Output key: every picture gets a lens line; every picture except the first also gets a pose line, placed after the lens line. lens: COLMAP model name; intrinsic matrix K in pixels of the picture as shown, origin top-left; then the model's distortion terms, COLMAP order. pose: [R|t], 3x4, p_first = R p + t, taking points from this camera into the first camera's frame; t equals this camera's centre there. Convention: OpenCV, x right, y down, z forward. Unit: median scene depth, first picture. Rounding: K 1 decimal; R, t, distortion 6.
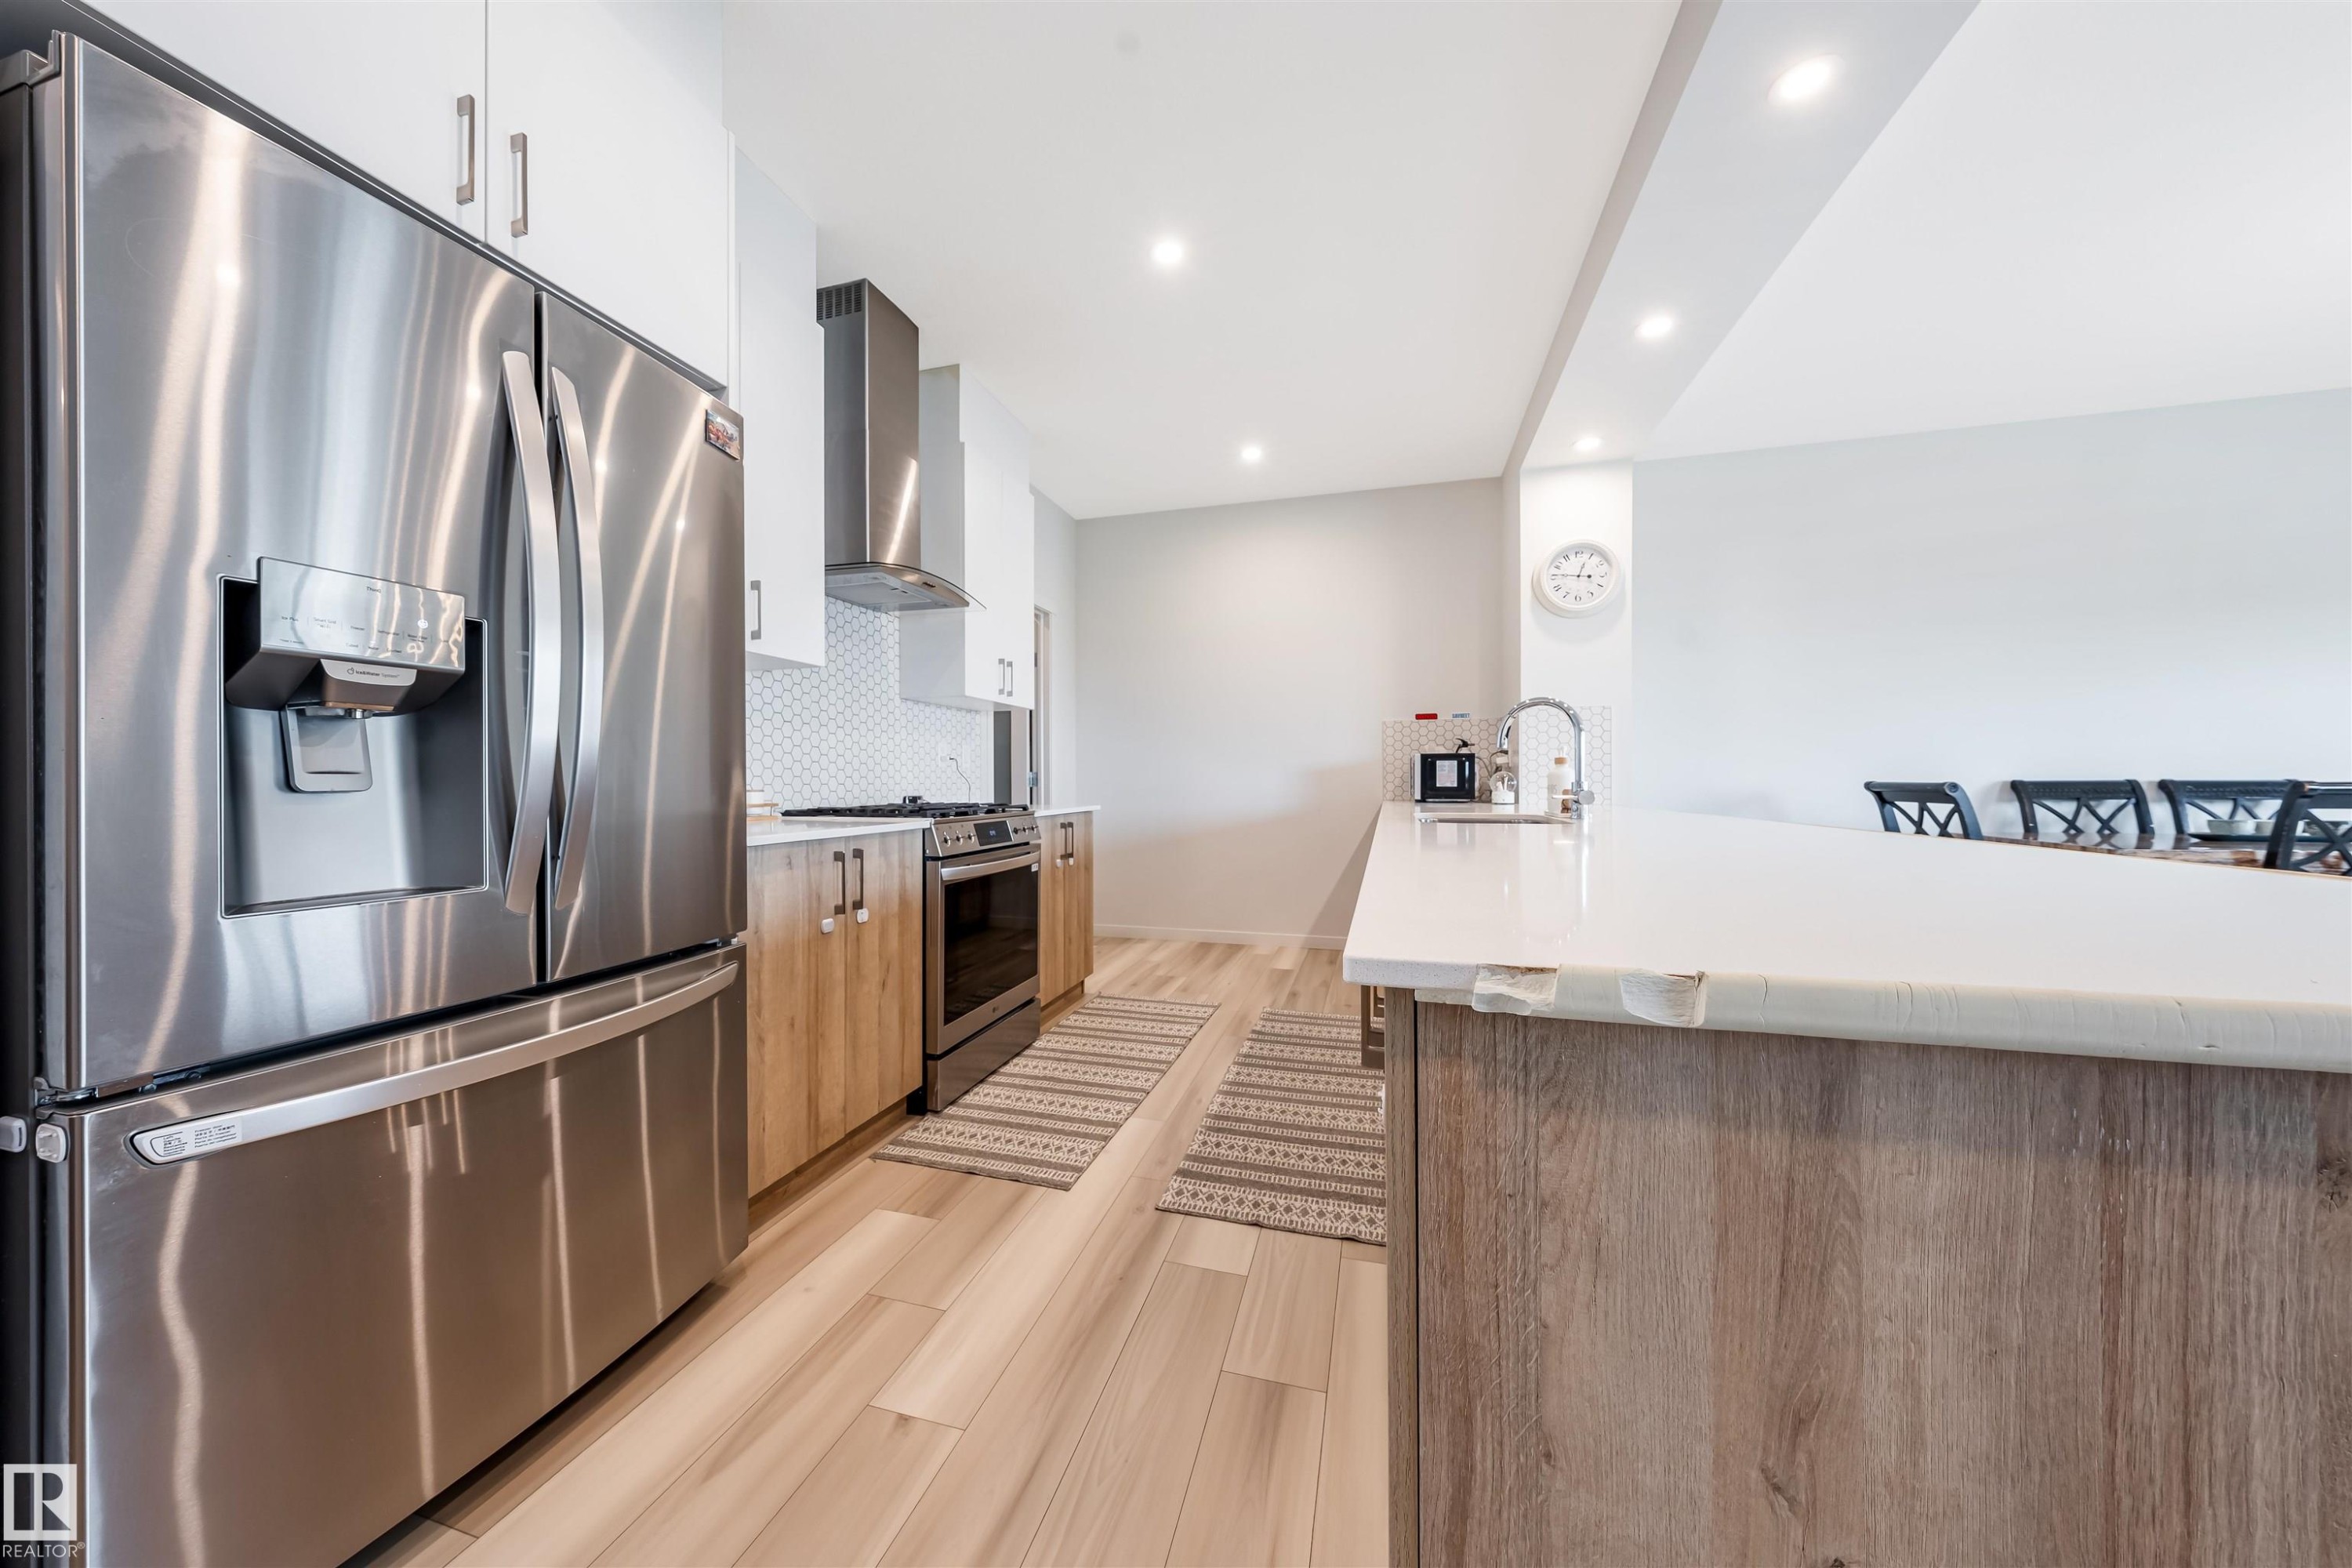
lens RADIAL K [[827.4, 0, 1129.5], [0, 827.4, 780.7], [0, 0, 1]] dist [-0.000324, 0.000147]
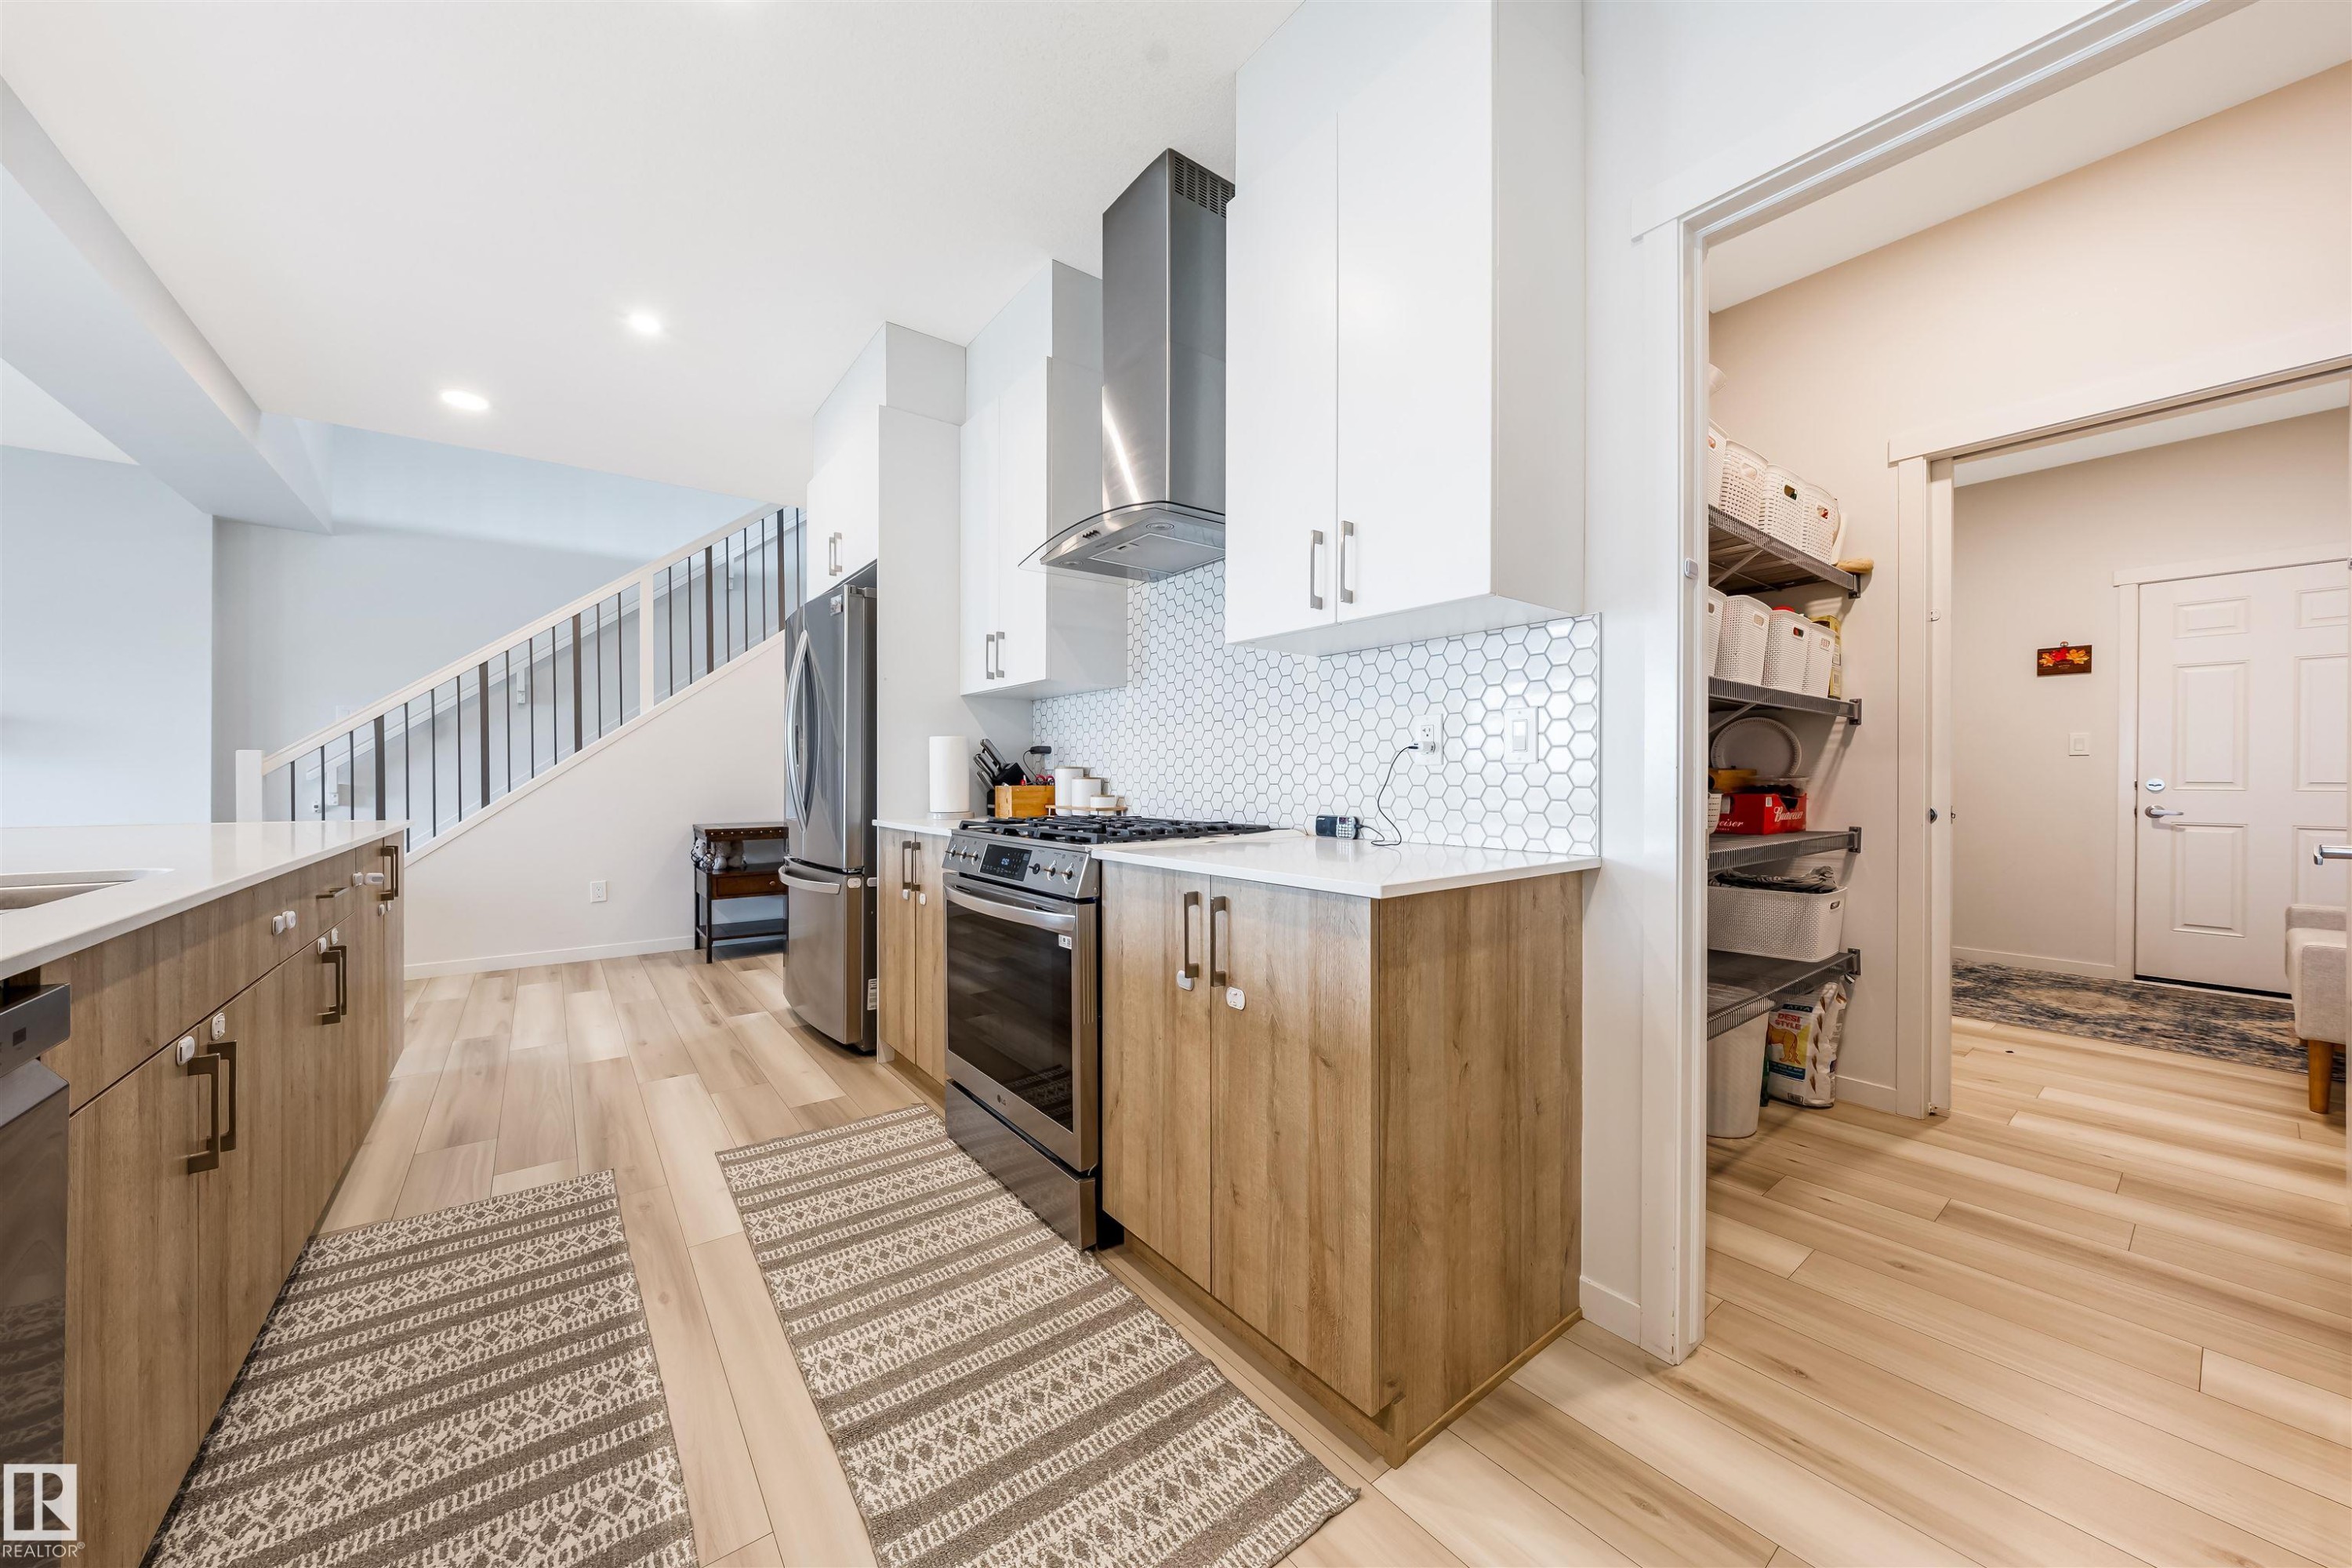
lens RADIAL K [[830.7, 0, 1200.8], [0, 830.7, 780.8], [0, 0, 1]] dist [-0.000713, -0.000100]
pose [[-0.562958, 0.005866, -0.826465, 0.308372], [-0.001328, 0.999967, 0.008002, -0.013251], [0.826485, 0.005603, -0.562931, 1.383333]]
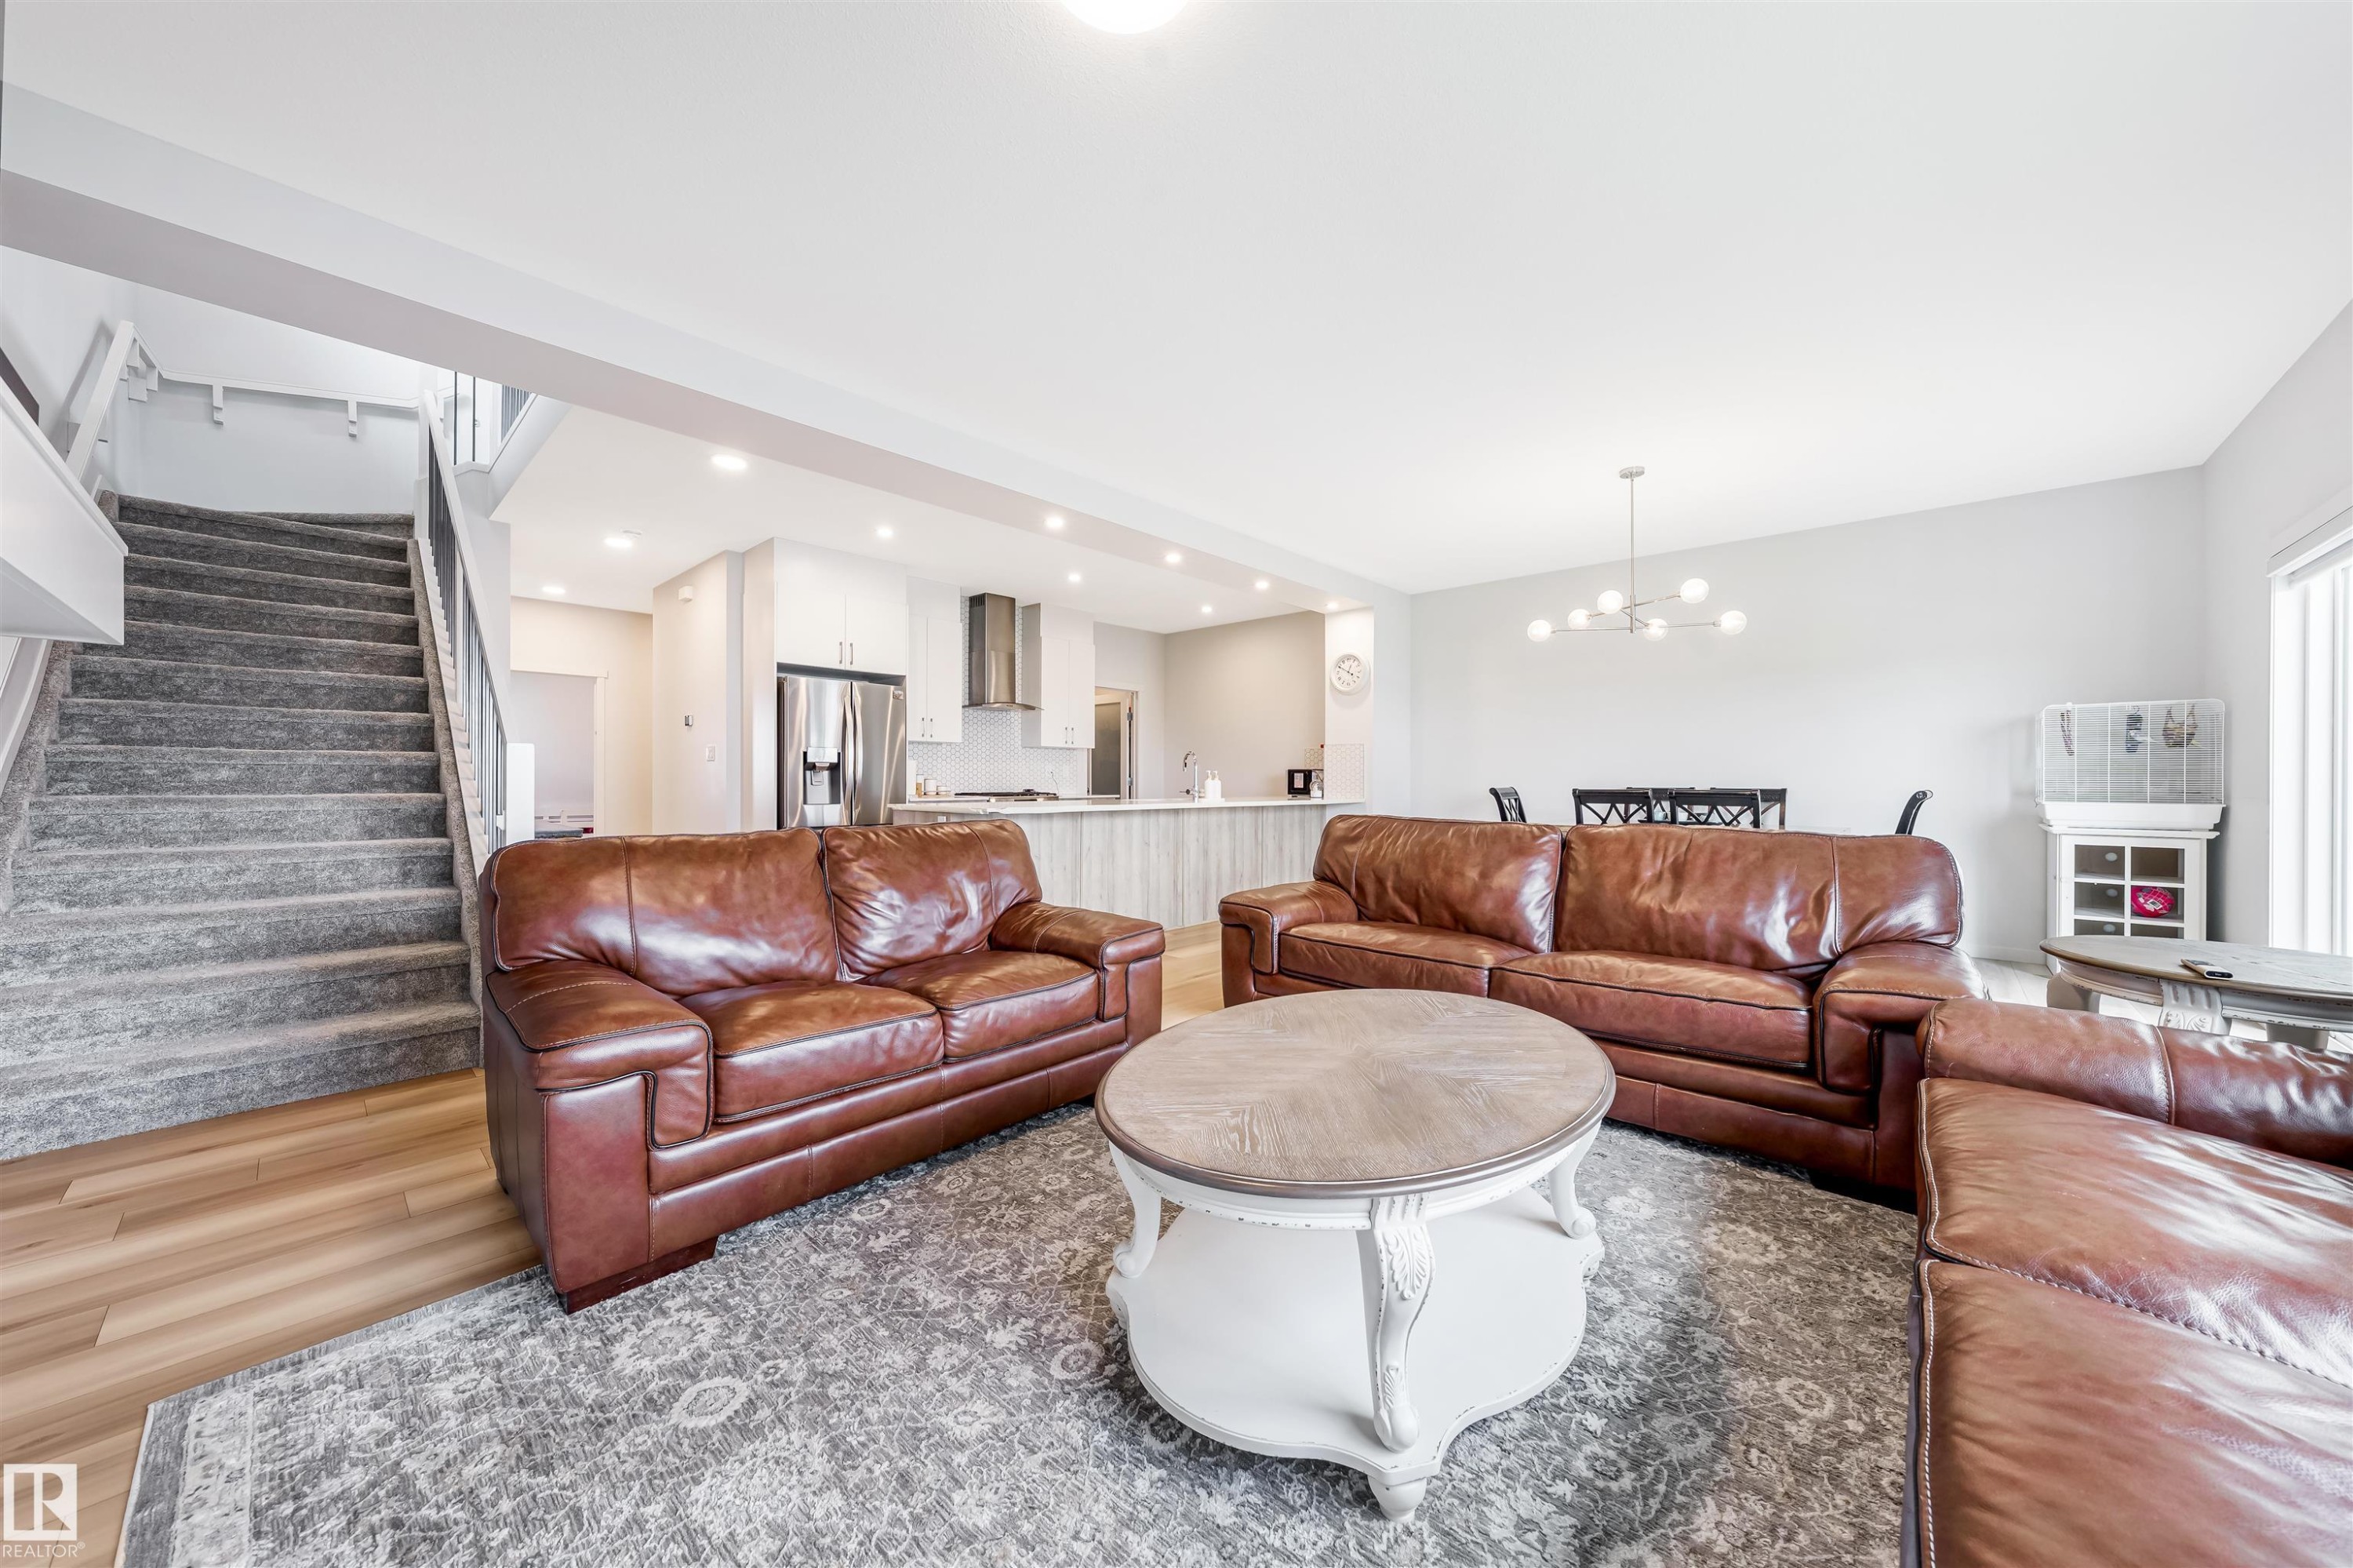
lens RADIAL K [[827.8, 0, 1130.0], [0, 827.8, 780.7], [0, 0, 1]] dist [-0.000324, 0.000147]
pose [[0.888090, 0.005936, -0.459632, 1.149178], [-0.006974, 0.999976, -0.000561, -0.006398], [0.459617, 0.003703, 0.888109, -0.991123]]
